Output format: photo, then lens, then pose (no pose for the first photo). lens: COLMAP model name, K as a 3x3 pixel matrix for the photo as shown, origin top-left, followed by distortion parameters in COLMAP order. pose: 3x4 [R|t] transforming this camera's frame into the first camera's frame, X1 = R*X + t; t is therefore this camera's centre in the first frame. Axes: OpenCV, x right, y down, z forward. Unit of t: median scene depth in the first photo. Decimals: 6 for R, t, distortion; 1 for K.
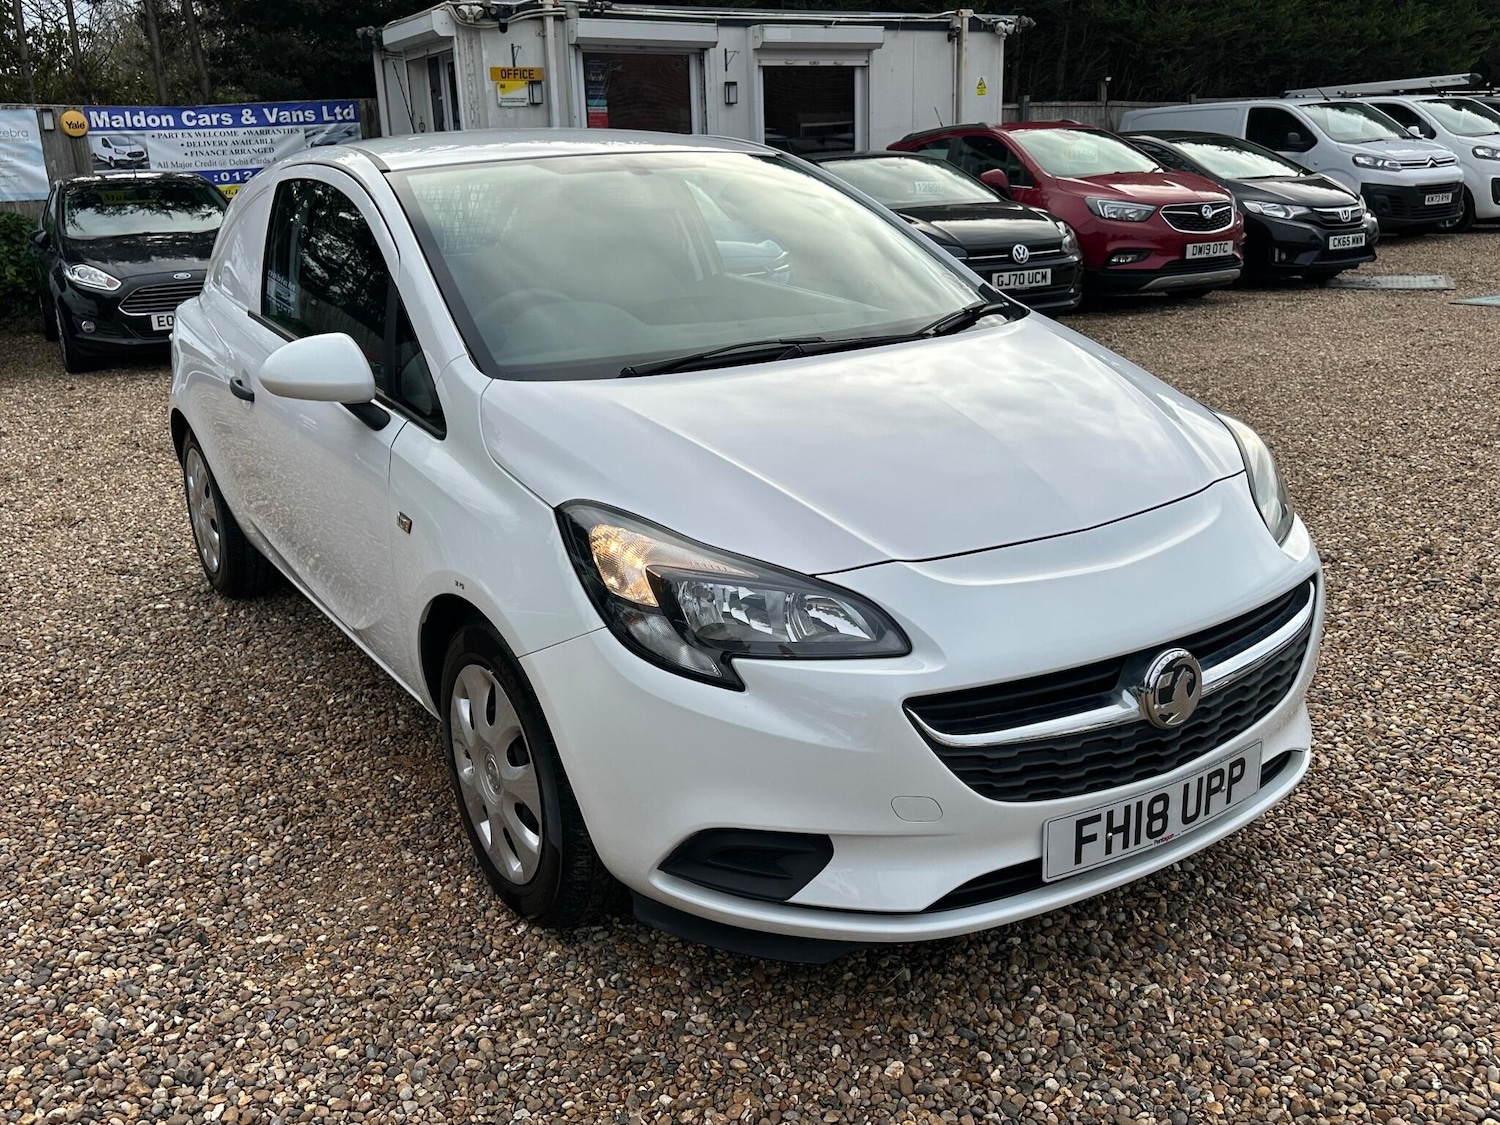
lens RADIAL K [[1440.7, 0, 734.6], [0, 1440.7, 556.5], [0, 0, 1]] dist [0.016433, -0.028873]
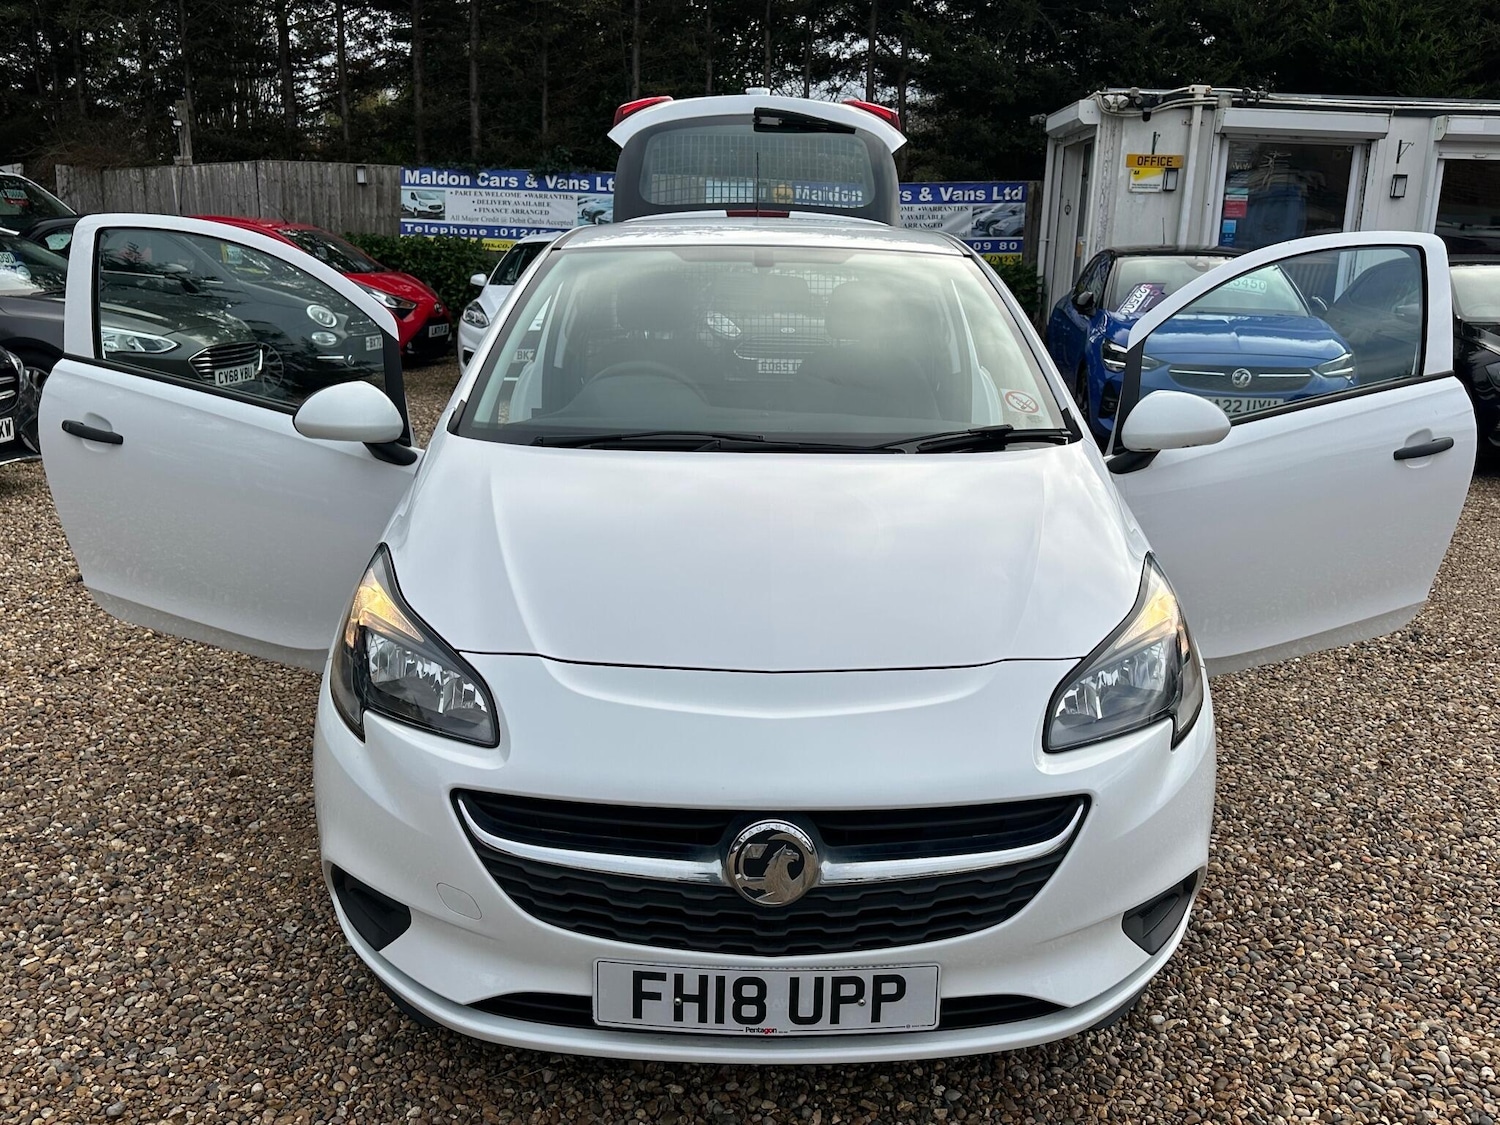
lens RADIAL K [[1317.0, 0, 798.7], [0, 1317.0, 560.5], [0, 0, 1]] dist [0.142015, -0.235827]
pose [[0.836604, 0.184592, -0.515770, 6.939479], [-0.201630, 0.979182, 0.023391, -1.199921], [0.509351, 0.084426, 0.856407, 3.506646]]
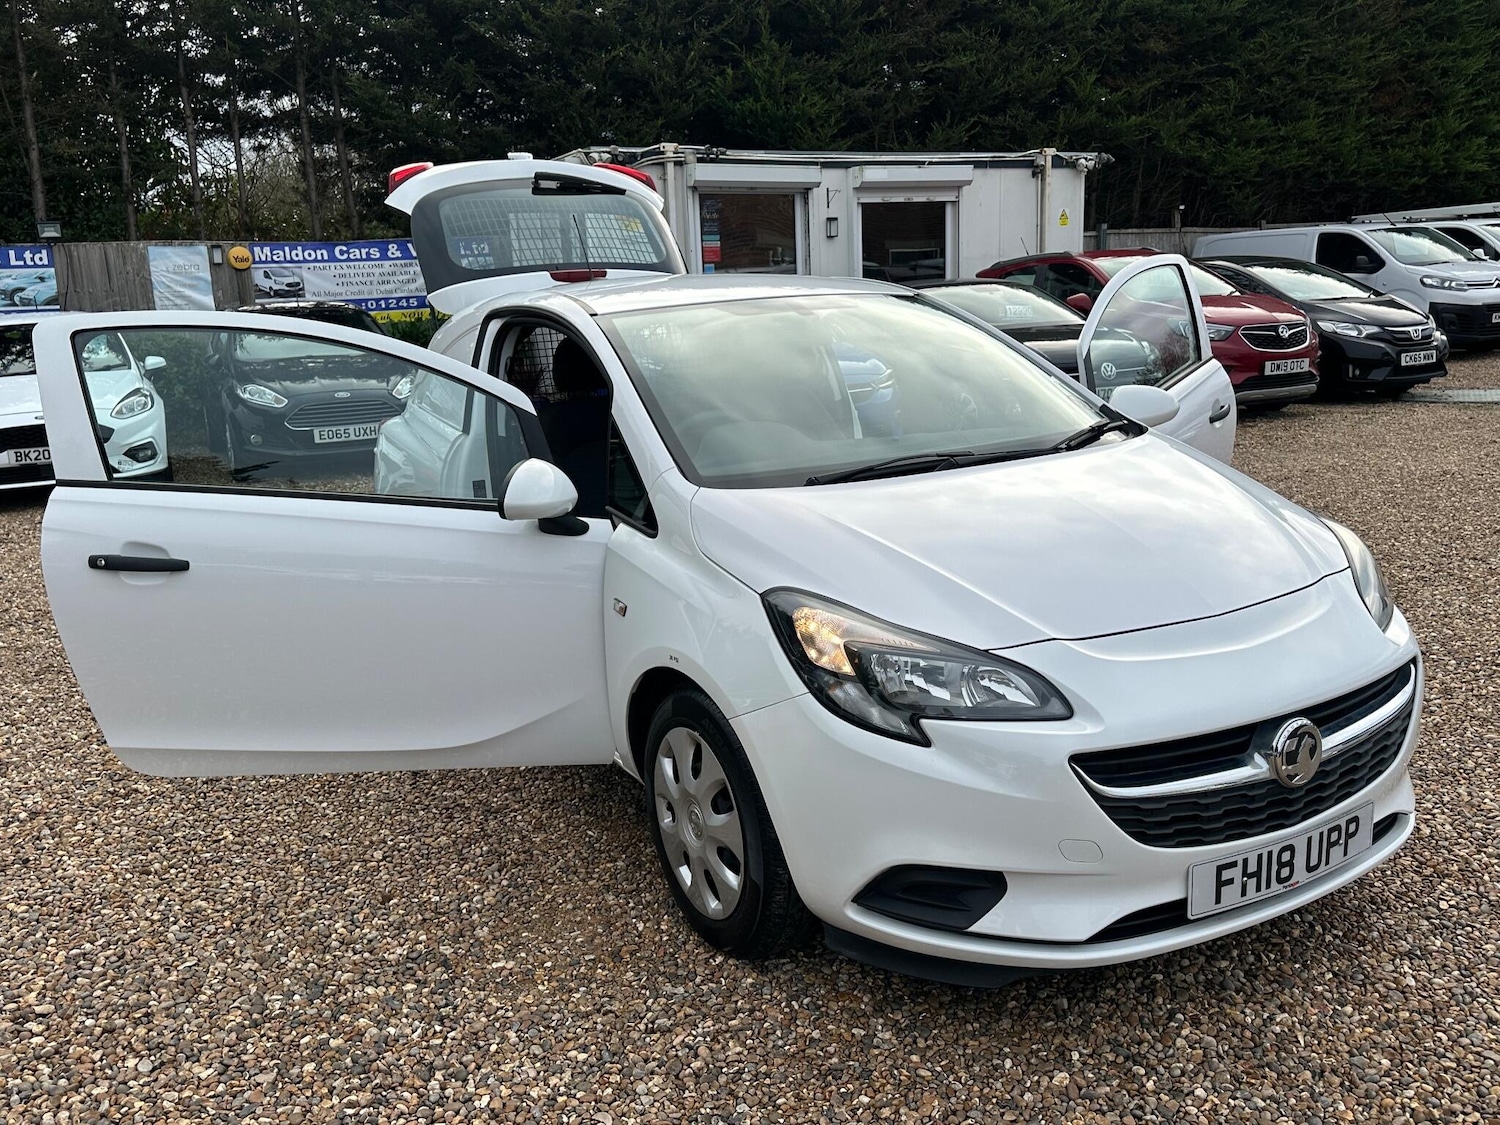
lens RADIAL K [[1344.5, 0, 750.9], [0, 1344.5, 546.4], [0, 0, 1]] dist [0.111156, -0.228418]
pose [[0.998323, 0.003481, -0.057785, -0.035368], [-0.007980, 0.996936, -0.077815, 0.006697], [0.057337, 0.078146, 0.995292, -0.064915]]
